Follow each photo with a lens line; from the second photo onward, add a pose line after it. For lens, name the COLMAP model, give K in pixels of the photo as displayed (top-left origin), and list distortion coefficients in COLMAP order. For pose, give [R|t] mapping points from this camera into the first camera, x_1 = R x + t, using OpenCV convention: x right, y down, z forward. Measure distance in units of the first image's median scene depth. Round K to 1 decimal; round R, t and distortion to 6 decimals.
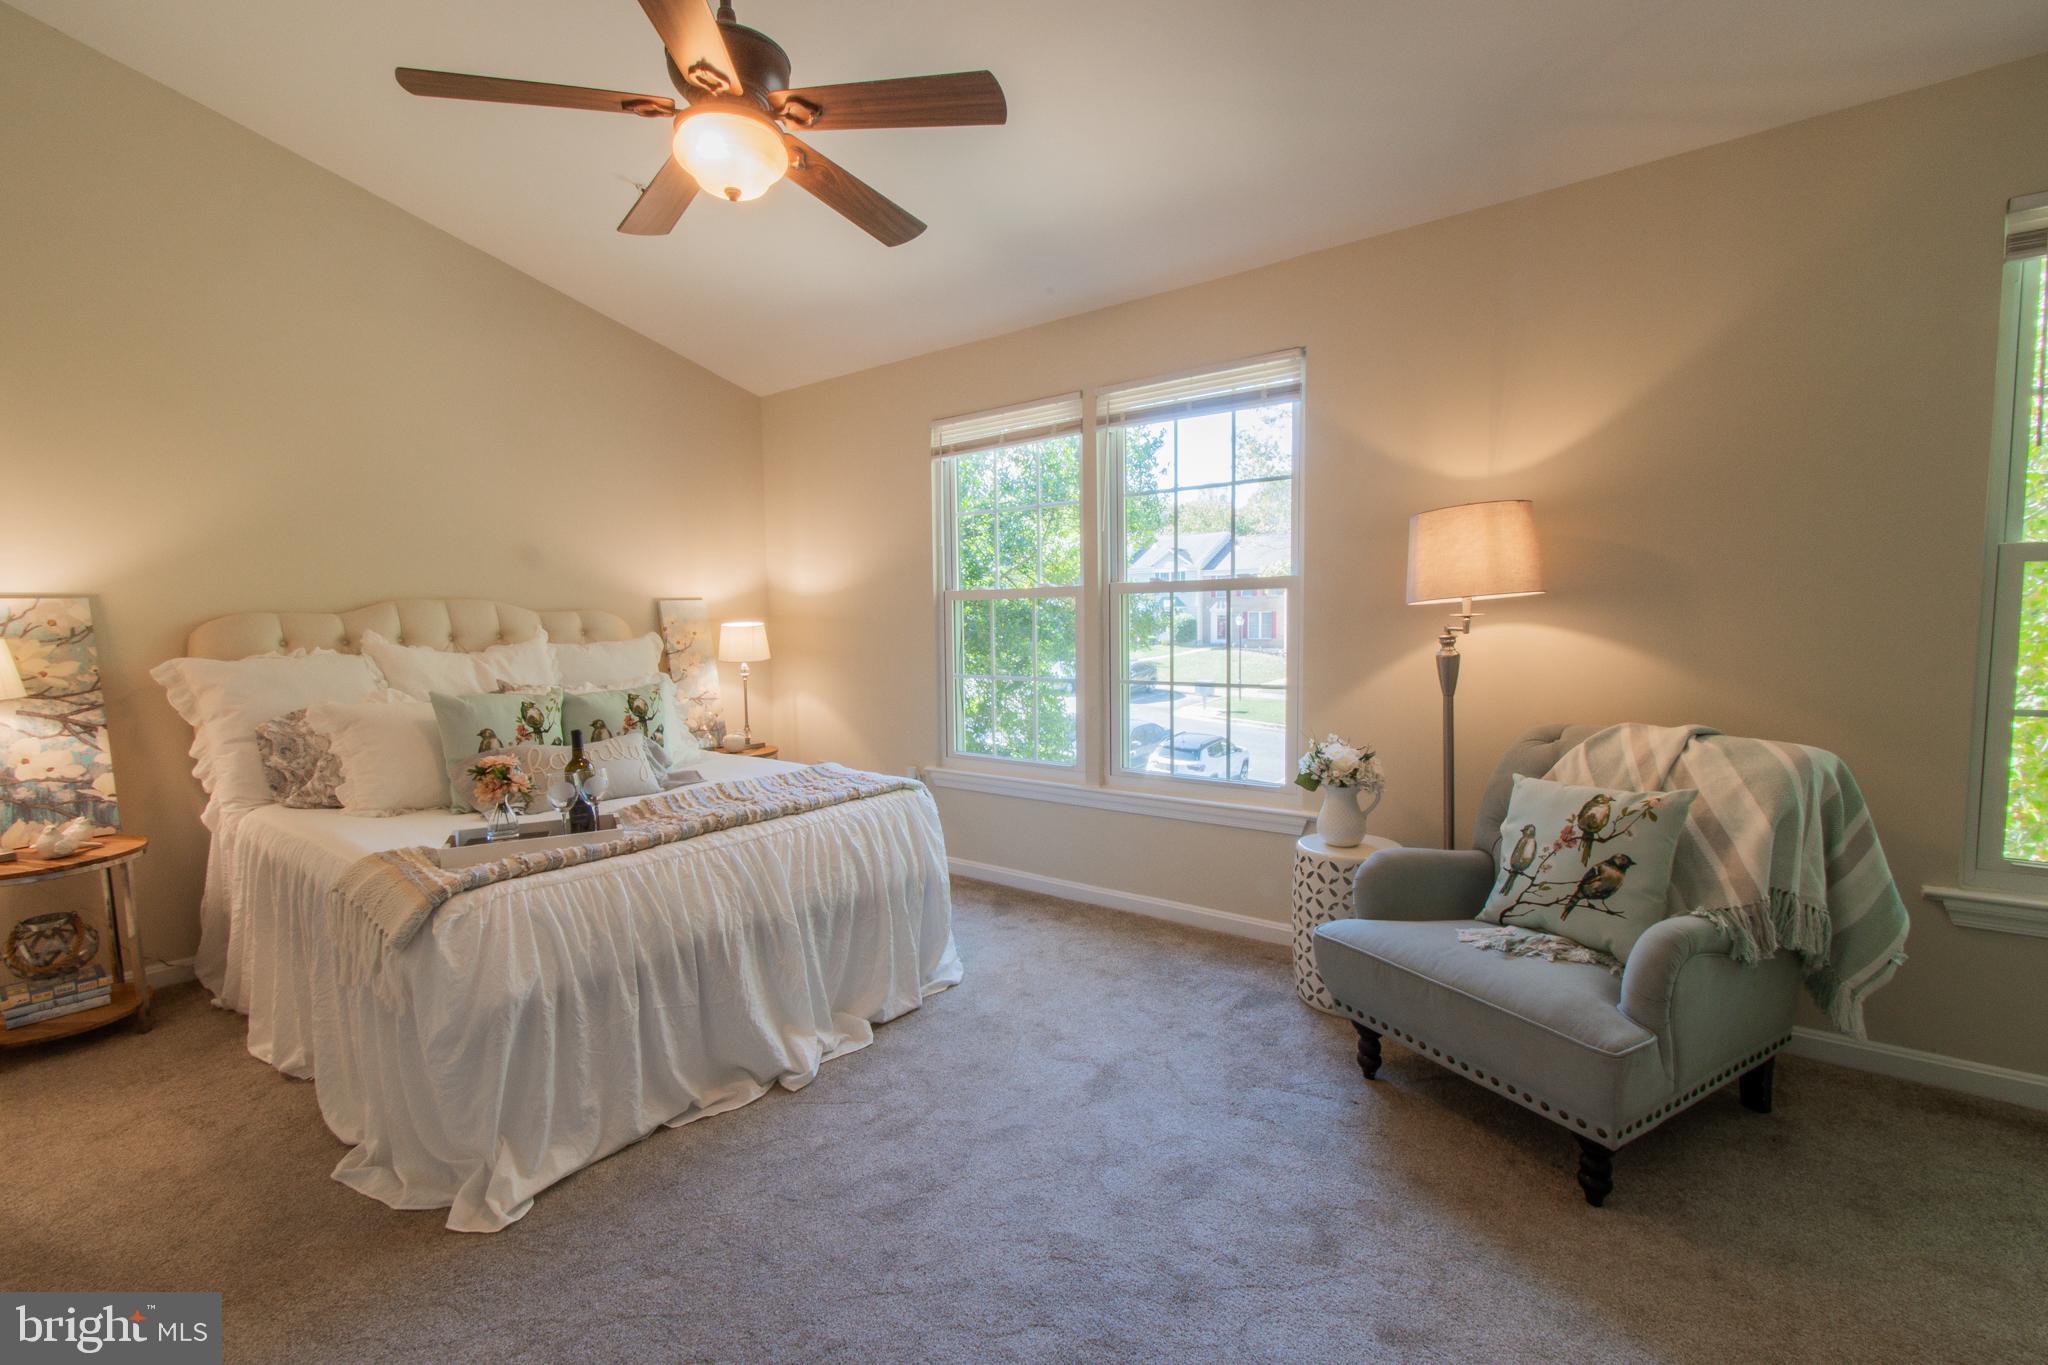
lens RADIAL K [[891.8, 0, 1003.3], [0, 891.8, 683.1], [0, 0, 1]] dist [-0.002448, -0.000294]
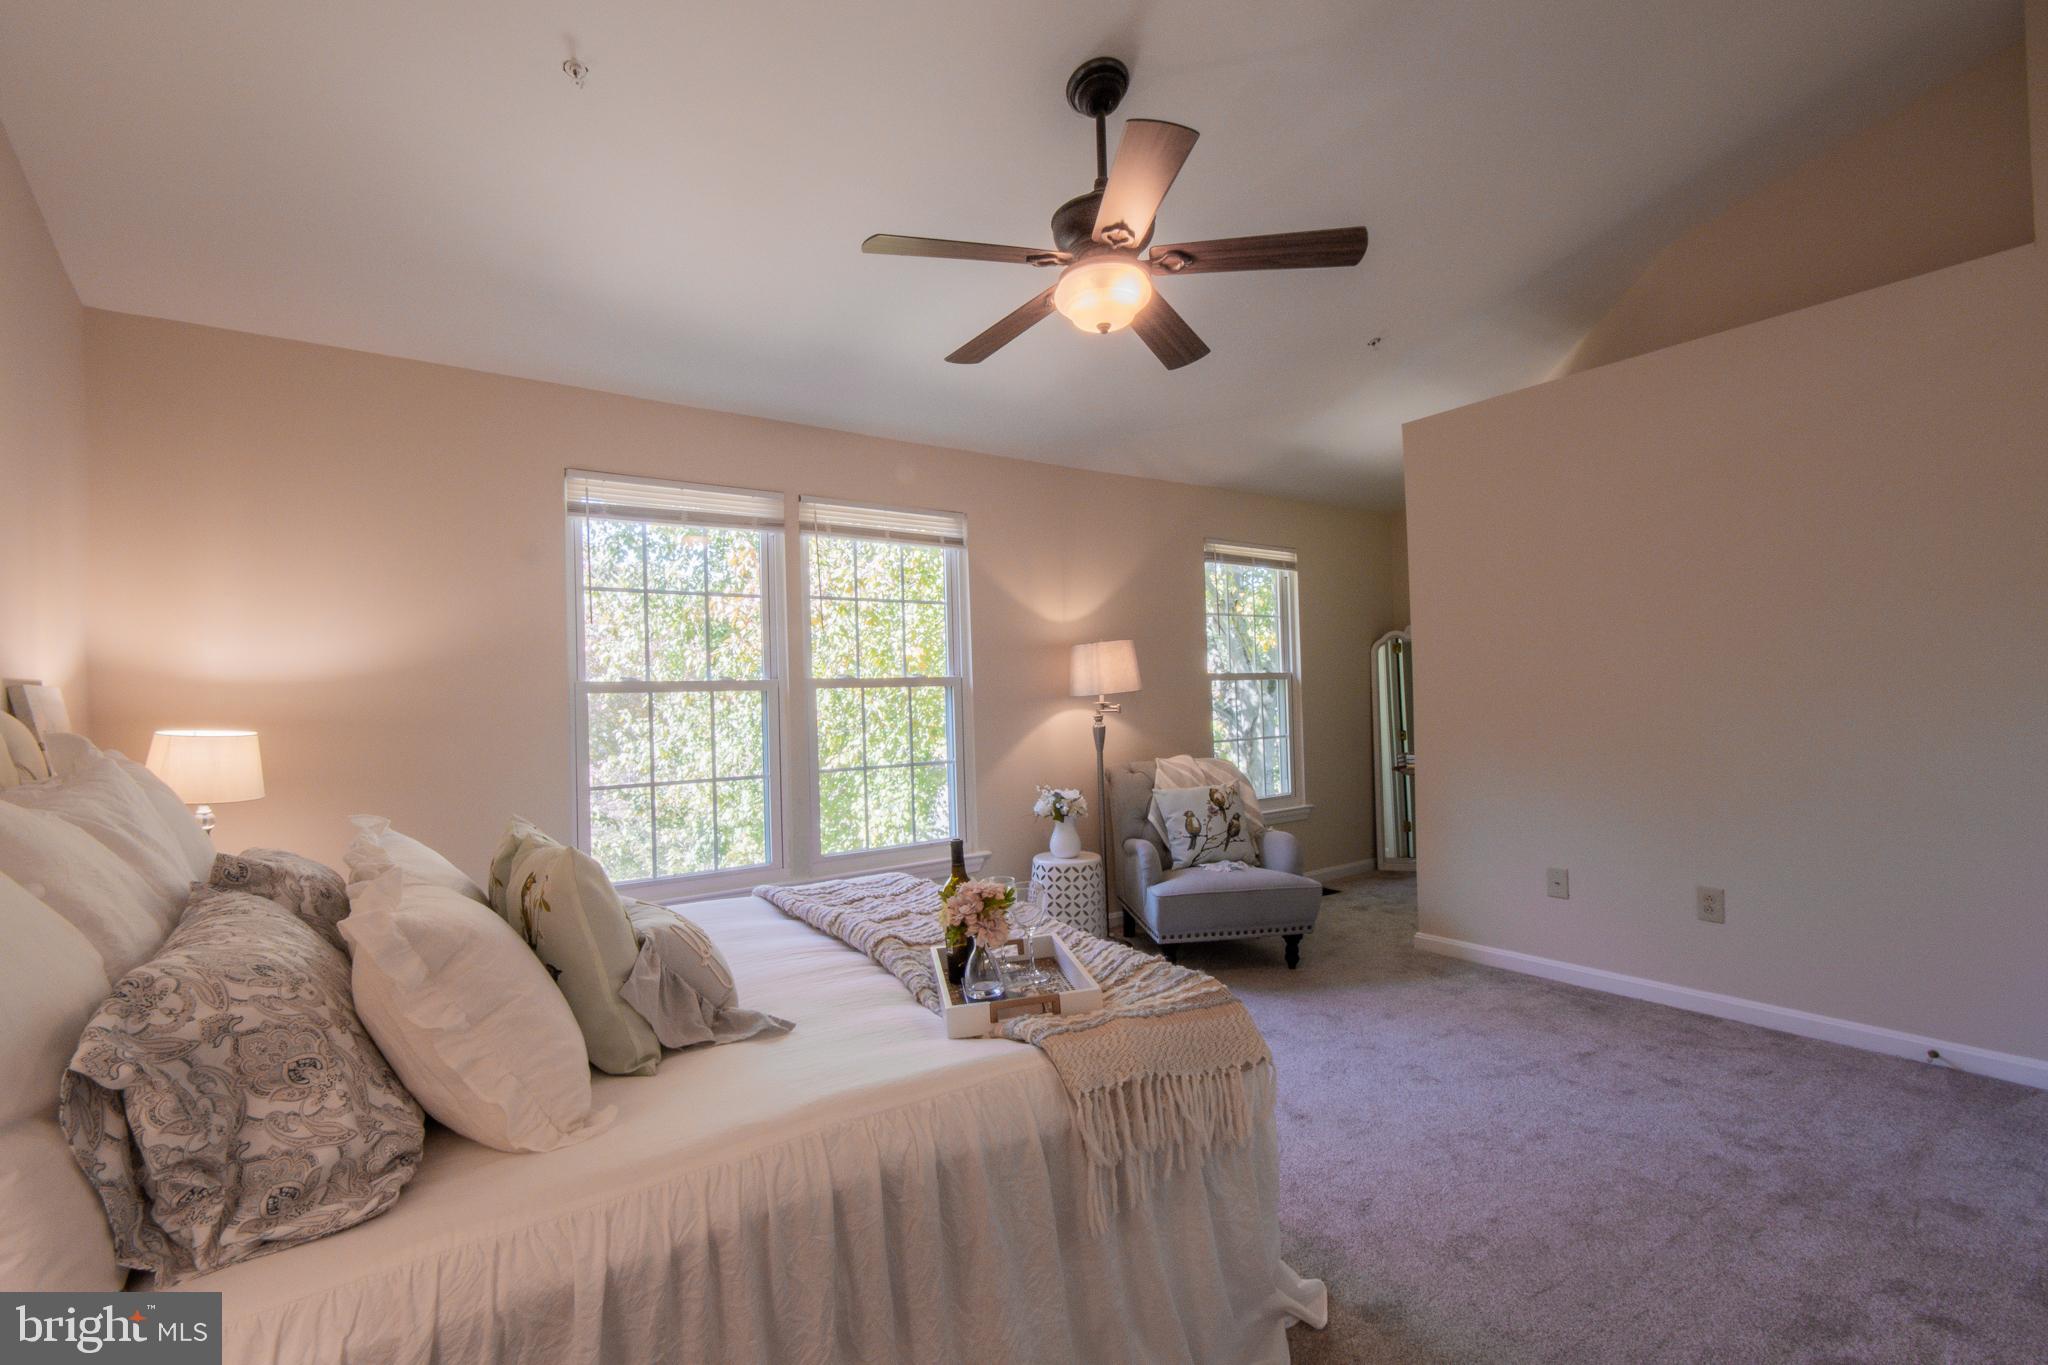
lens RADIAL K [[891.8, 0, 1015.9], [0, 891.8, 679.9], [0, 0, 1]] dist [-0.002448, -0.000294]
pose [[0.294500, 0.028729, 0.955220, -1.031875], [0.094027, 0.993827, -0.058879, -0.032164], [-0.951015, 0.107157, 0.289981, 0.587927]]
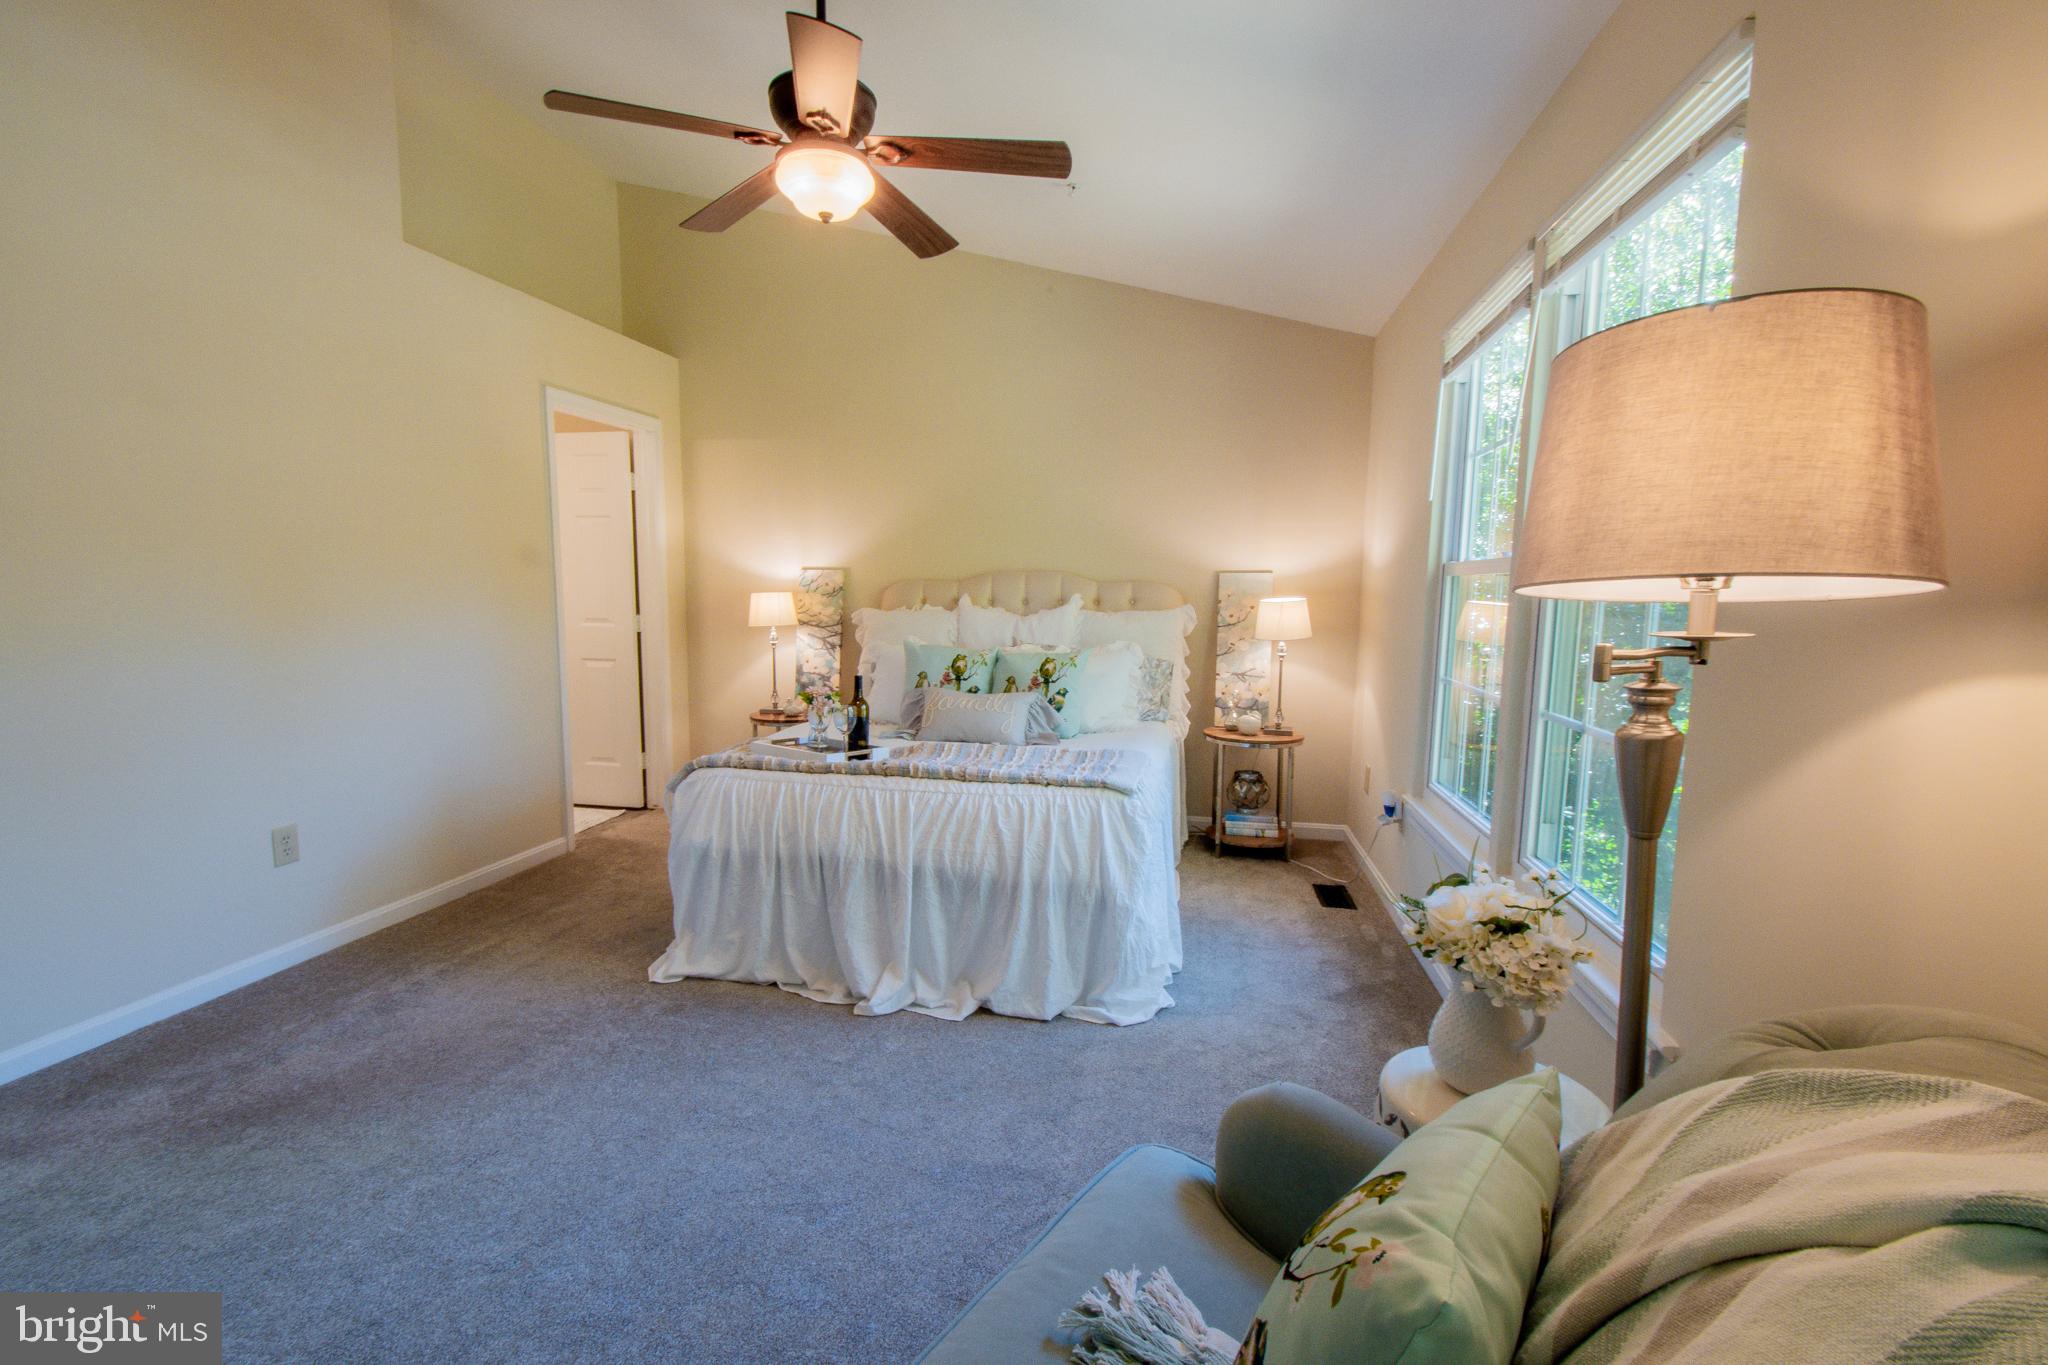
lens RADIAL K [[891.8, 0, 1011.6], [0, 891.8, 690.3], [0, 0, 1]] dist [-0.002448, -0.000294]
pose [[0.445204, 0.123783, -0.886832, 0.653862], [-0.086144, 0.991726, 0.095179, -0.058114], [0.891276, 0.034021, 0.452184, 0.533849]]
